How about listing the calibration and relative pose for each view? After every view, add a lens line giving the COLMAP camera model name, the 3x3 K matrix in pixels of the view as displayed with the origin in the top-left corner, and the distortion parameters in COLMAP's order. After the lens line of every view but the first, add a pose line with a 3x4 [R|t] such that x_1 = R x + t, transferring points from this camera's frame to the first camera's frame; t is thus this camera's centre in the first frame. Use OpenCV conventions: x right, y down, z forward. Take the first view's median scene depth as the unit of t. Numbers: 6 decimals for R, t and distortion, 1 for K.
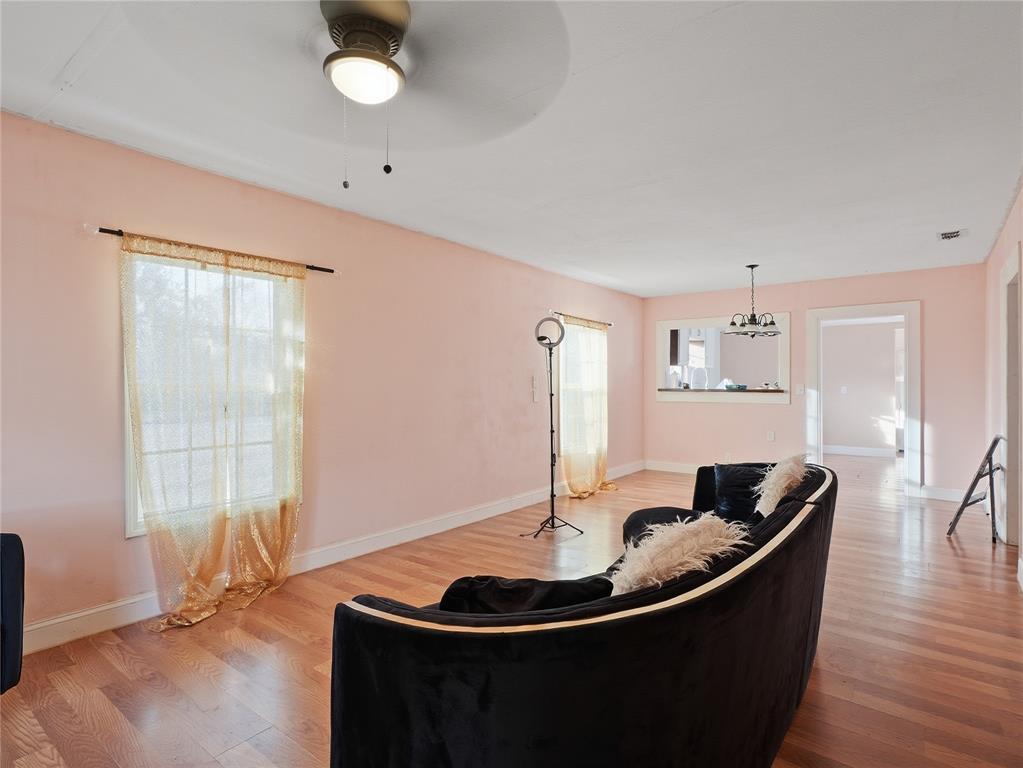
lens RADIAL K [[518.7, 0, 512.6], [0, 518.7, 377.7], [0, 0, 1]] dist [-0.006028, -0.000520]
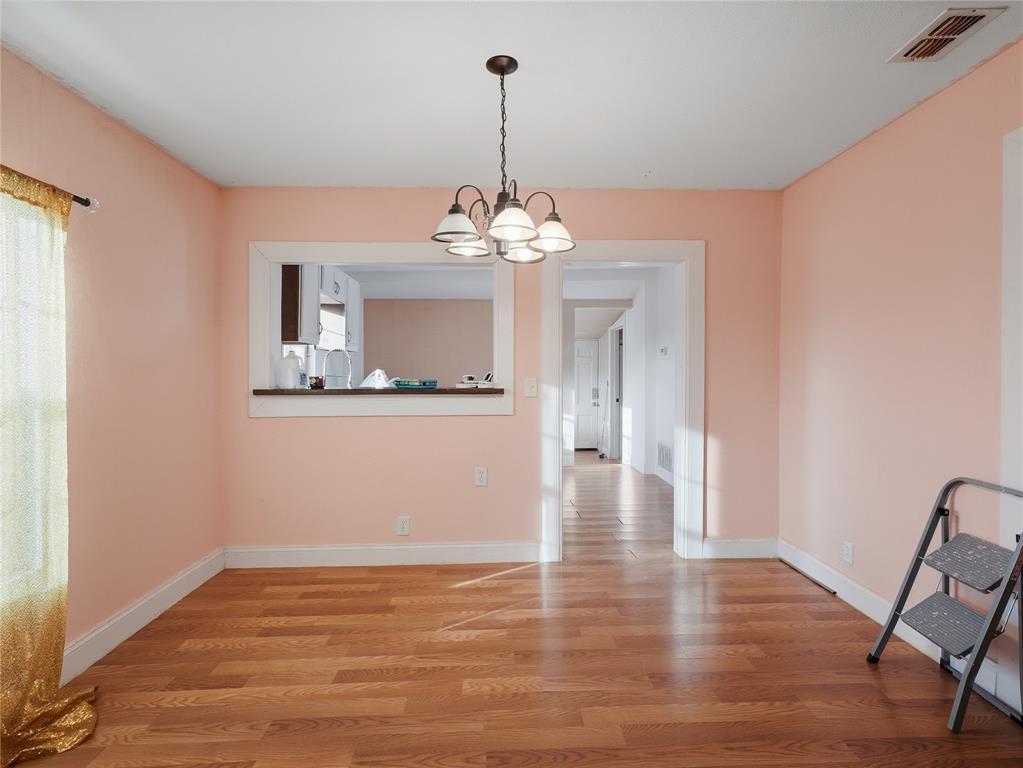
lens RADIAL K [[518.7, 0, 515.9], [0, 518.7, 373.8], [0, 0, 1]] dist [-0.006028, -0.000520]
pose [[0.760900, -0.006106, 0.648841, 0.170900], [0.003284, 0.999979, 0.005560, 0.005455], [-0.648861, -0.002100, 0.760904, 0.536738]]
